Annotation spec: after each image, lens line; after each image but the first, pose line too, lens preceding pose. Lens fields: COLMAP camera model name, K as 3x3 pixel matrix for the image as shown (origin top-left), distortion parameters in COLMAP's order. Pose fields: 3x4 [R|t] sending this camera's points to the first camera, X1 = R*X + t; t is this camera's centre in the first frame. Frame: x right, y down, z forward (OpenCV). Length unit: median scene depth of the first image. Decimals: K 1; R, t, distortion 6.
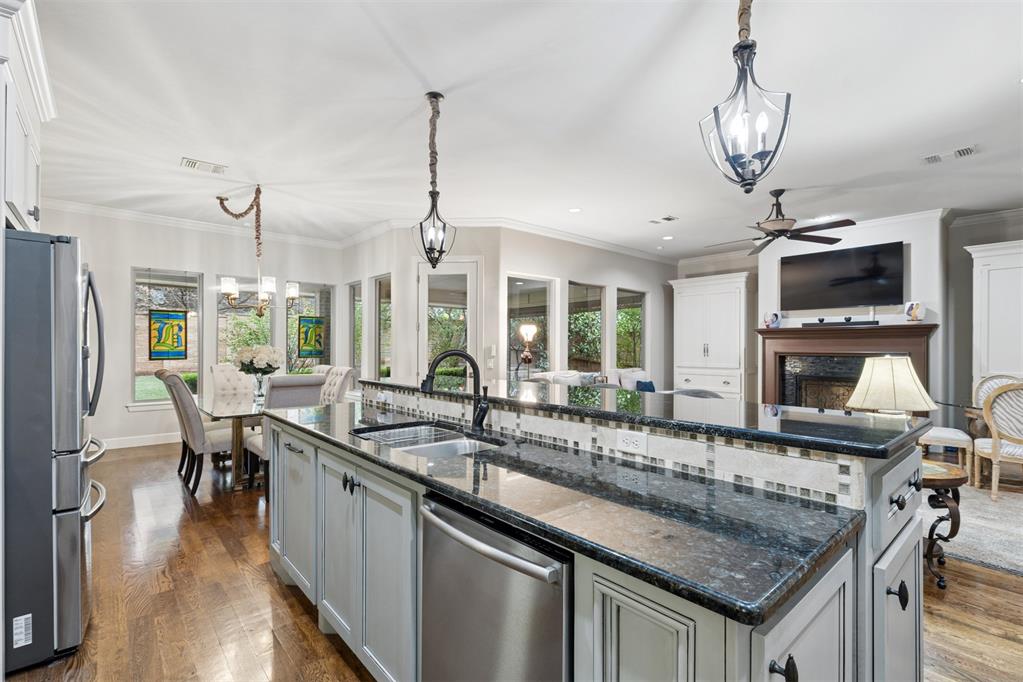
lens RADIAL K [[463.9, 0, 509.2], [0, 463.9, 344.7], [0, 0, 1]] dist [-0.003976, -0.000094]
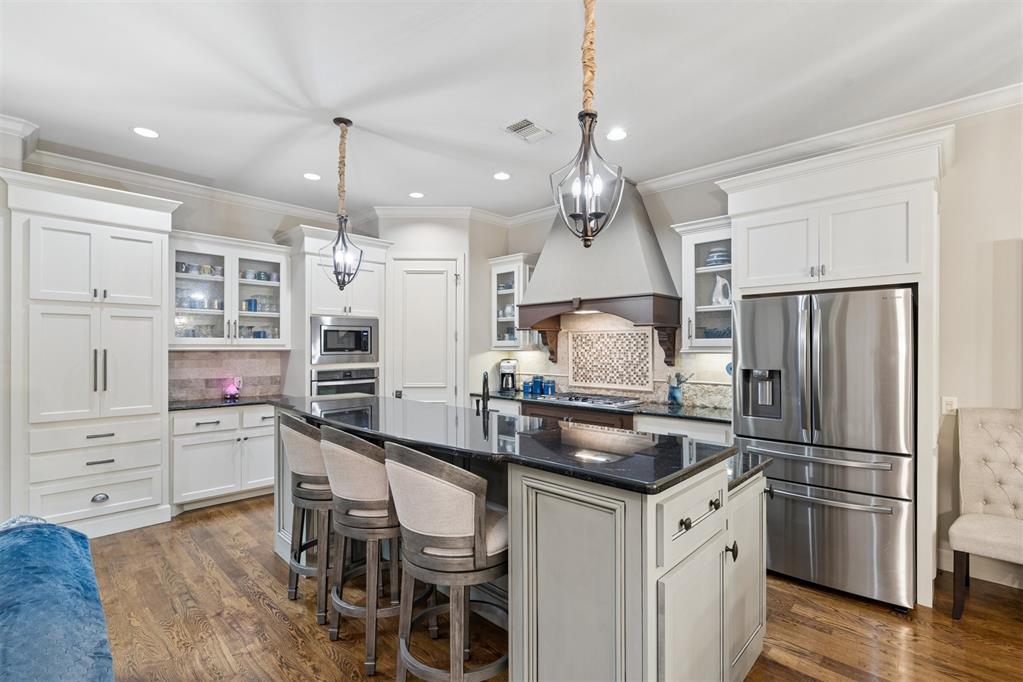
lens RADIAL K [[462.8, 0, 511.8], [0, 462.8, 346.7], [0, 0, 1]] dist [-0.002695, 0.000073]
pose [[-0.996003, -0.003143, -0.089263, -0.009307], [-0.002472, 0.999968, -0.007627, -0.017768], [0.089284, -0.007375, -0.995979, 0.780093]]
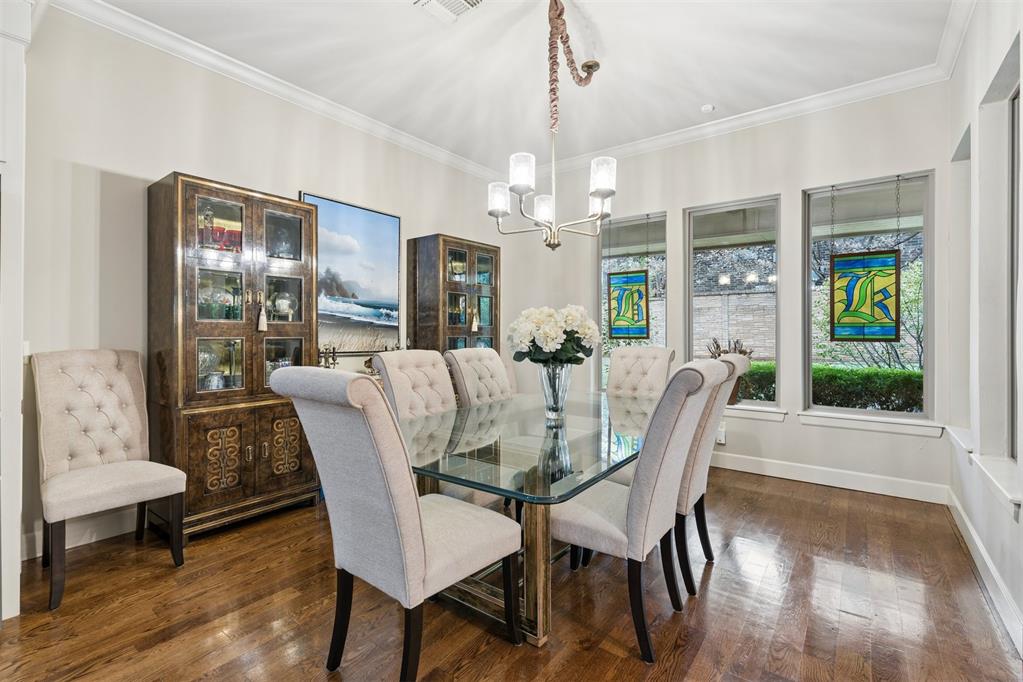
lens RADIAL K [[466.4, 0, 512.6], [0, 466.4, 332.0], [0, 0, 1]] dist [-0.003090, 0.000177]
pose [[0.208643, -0.004064, -0.977983, -0.047189], [0.001945, 0.999991, -0.003741, 0.023815], [0.977990, -0.001122, 0.208649, 0.660484]]
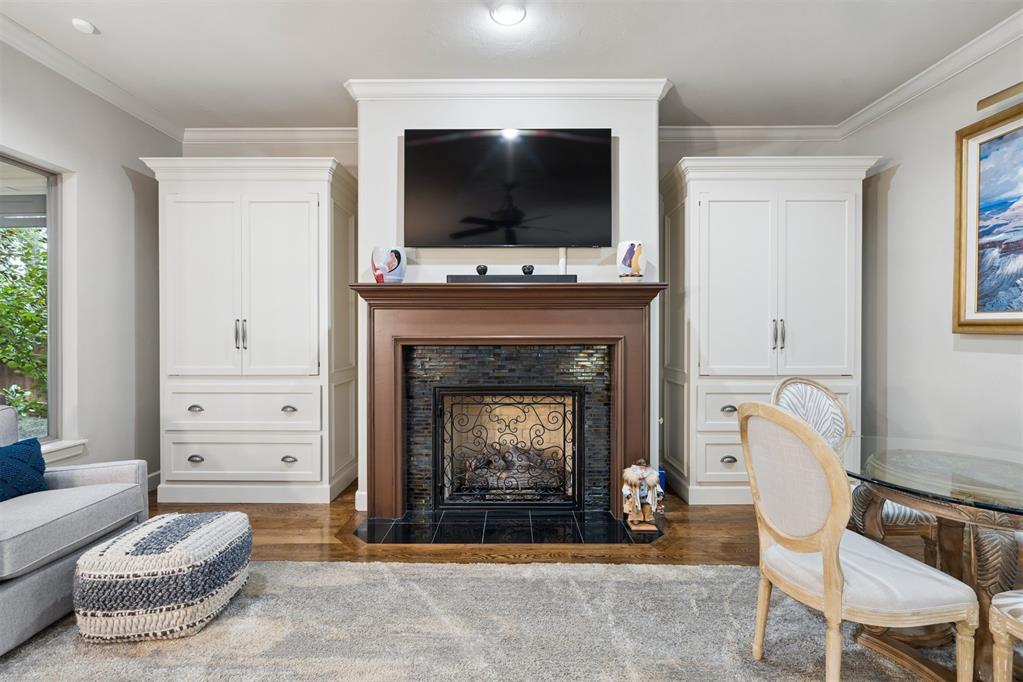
lens RADIAL K [[457.2, 0, 514.1], [0, 457.2, 337.3], [0, 0, 1]] dist [-0.002028, 0.000170]
pose [[0.660552, -0.007523, 0.750743, 0.358726], [-0.001565, 0.999934, 0.011397, 0.011866], [-0.750779, -0.008703, 0.660496, 0.698967]]
